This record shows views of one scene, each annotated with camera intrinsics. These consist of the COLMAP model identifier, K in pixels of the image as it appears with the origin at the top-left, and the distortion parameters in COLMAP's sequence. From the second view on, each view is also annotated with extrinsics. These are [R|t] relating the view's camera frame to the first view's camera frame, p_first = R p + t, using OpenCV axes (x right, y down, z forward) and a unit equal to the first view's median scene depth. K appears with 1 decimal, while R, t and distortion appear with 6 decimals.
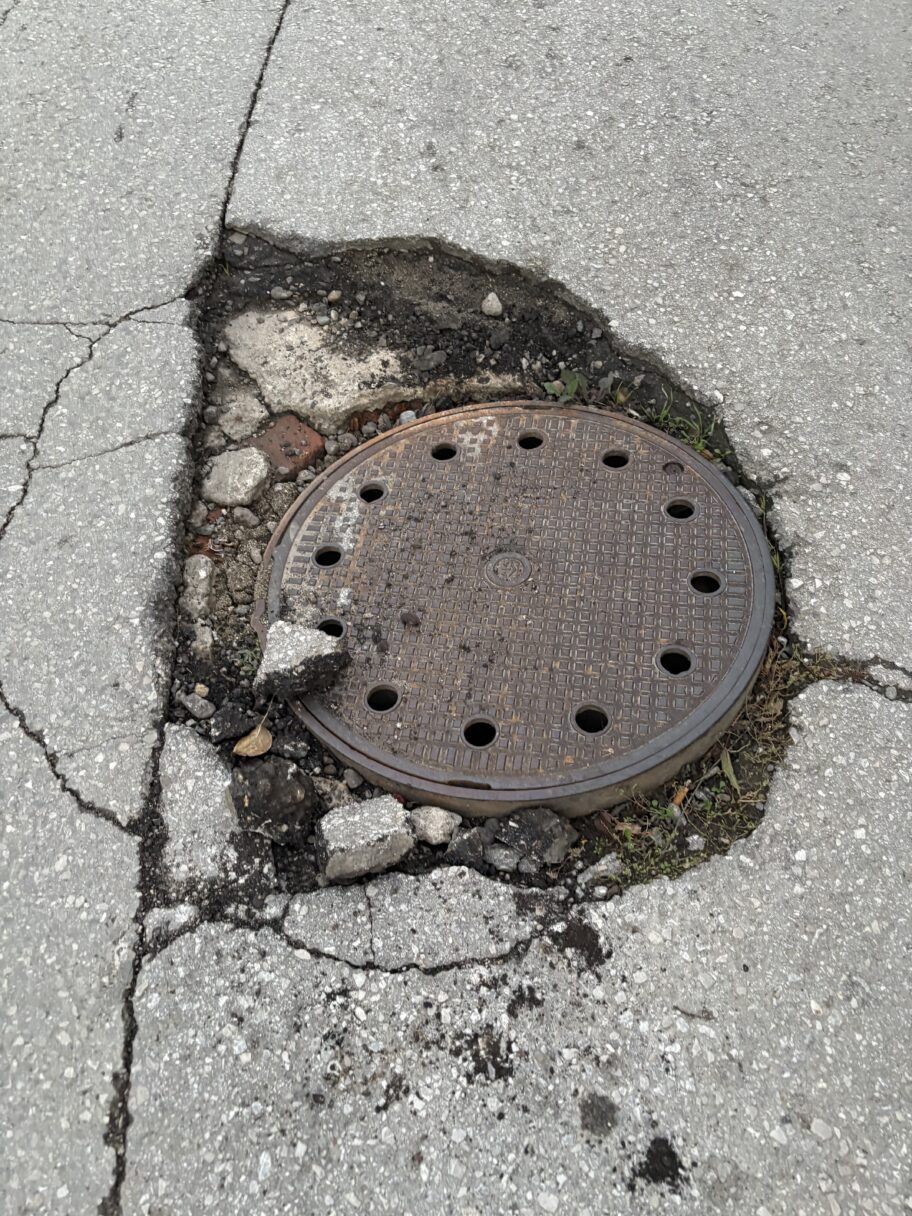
lens RADIAL K [[919.9, 0, 456.0], [0, 919.9, 608.0], [0, 0, 1]] dist [0.029794, -0.023687]
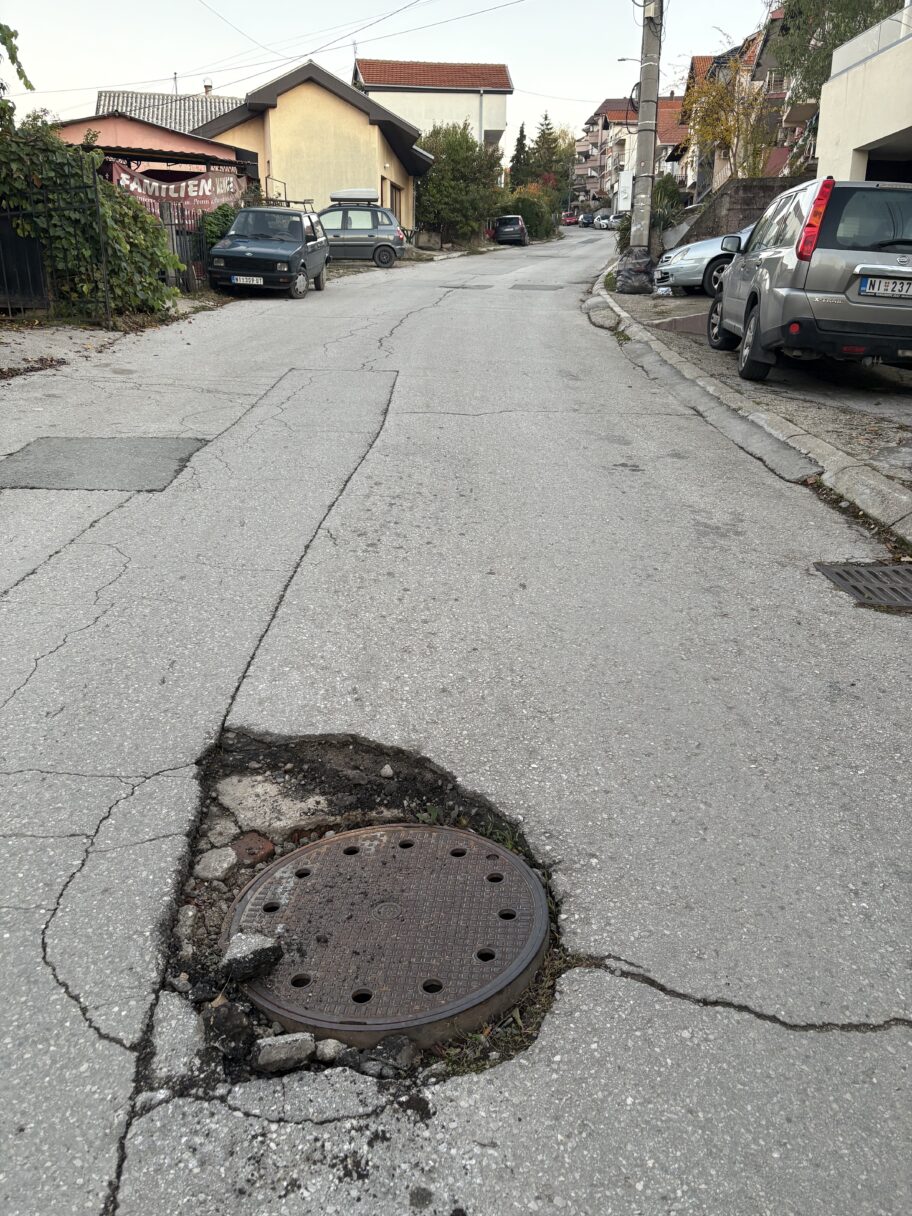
lens RADIAL K [[919.9, 0, 456.0], [0, 919.9, 608.0], [0, 0, 1]] dist [0.029794, -0.023687]
pose [[0.997623, 0.025989, 0.063819, 0.066496], [0.014737, 0.824254, -0.566029, 0.472585], [-0.067313, 0.565624, 0.821911, -0.670819]]
